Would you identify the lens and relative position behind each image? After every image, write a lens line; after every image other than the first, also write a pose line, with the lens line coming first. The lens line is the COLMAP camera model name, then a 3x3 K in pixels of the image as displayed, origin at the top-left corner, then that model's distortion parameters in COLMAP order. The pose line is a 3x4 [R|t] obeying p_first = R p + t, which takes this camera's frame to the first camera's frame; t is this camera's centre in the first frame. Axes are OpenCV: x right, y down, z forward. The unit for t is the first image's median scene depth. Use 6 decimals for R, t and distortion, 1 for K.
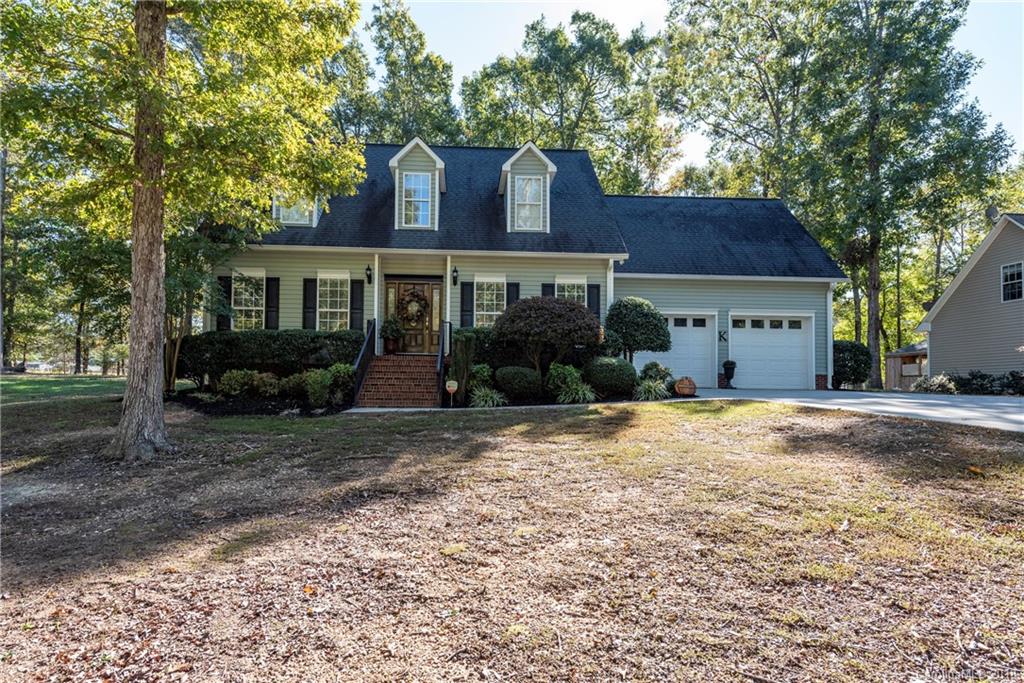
lens RADIAL K [[561.1, 0, 473.9], [0, 561.1, 358.2], [0, 0, 1]] dist [0.005295, -0.000670]
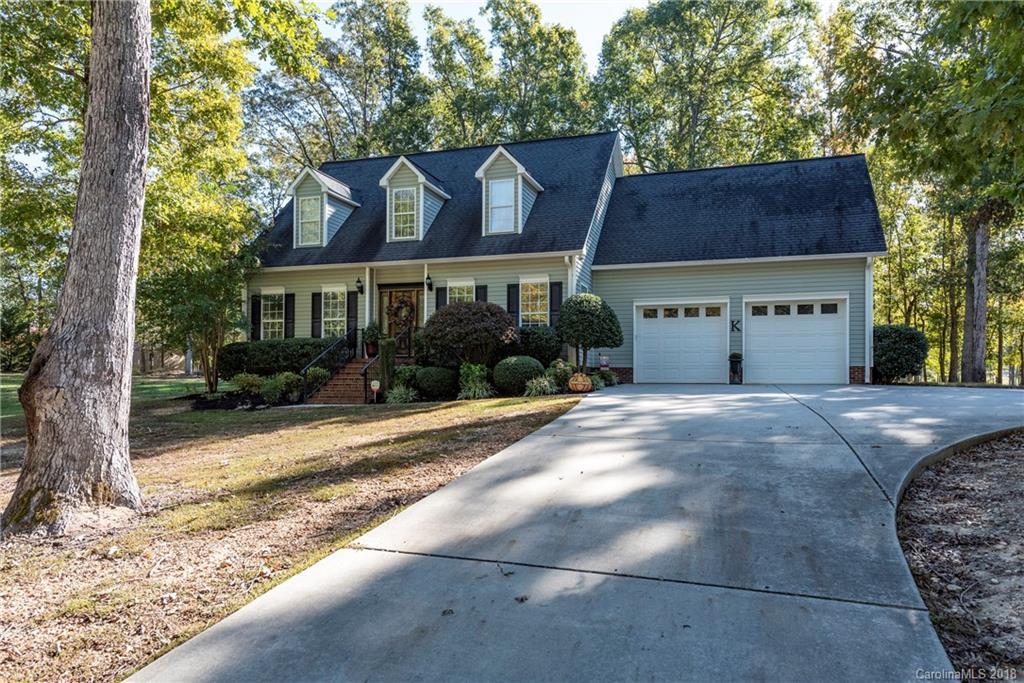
lens RADIAL K [[679.9, 0, 510.8], [0, 679.9, 343.0], [0, 0, 1]] dist [0.002557, 0.003115]
pose [[0.939284, -0.032897, -0.341560, 0.543586], [0.028942, 0.999442, -0.016670, -0.004643], [0.341918, 0.005772, 0.939712, -0.165825]]
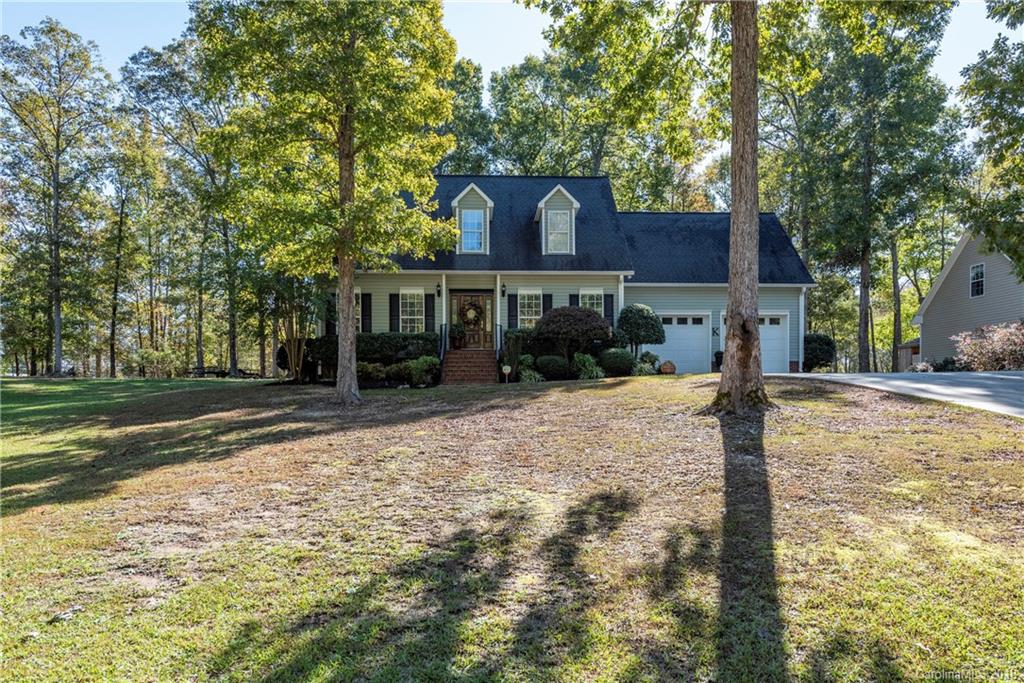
lens RADIAL K [[679.9, 0, 484.9], [0, 679.9, 387.3], [0, 0, 1]] dist [0.002557, 0.003115]
pose [[0.999713, -0.015443, -0.018324, -0.050791], [0.016109, 0.999193, 0.036790, 0.023332], [0.017741, -0.037075, 0.999155, -0.602662]]
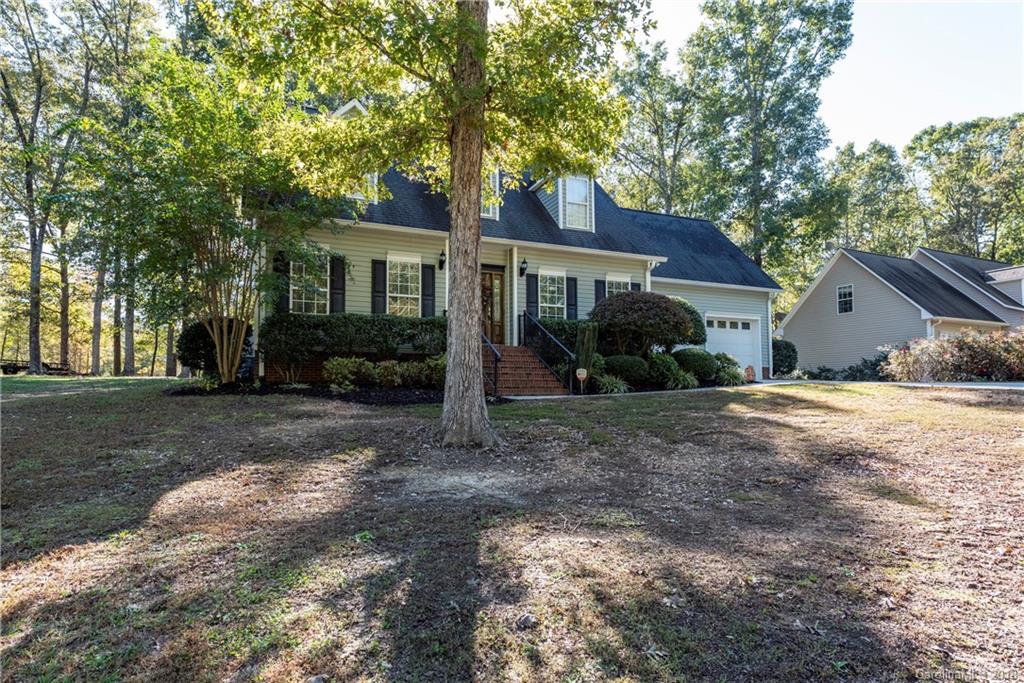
lens RADIAL K [[561.1, 0, 477.3], [0, 561.1, 355.5], [0, 0, 1]] dist [0.005295, -0.000670]
pose [[0.937022, 0.009310, 0.349147, -0.454074], [-0.007117, 0.999946, -0.007563, 0.020047], [-0.349199, 0.004601, 0.937037, 0.082100]]
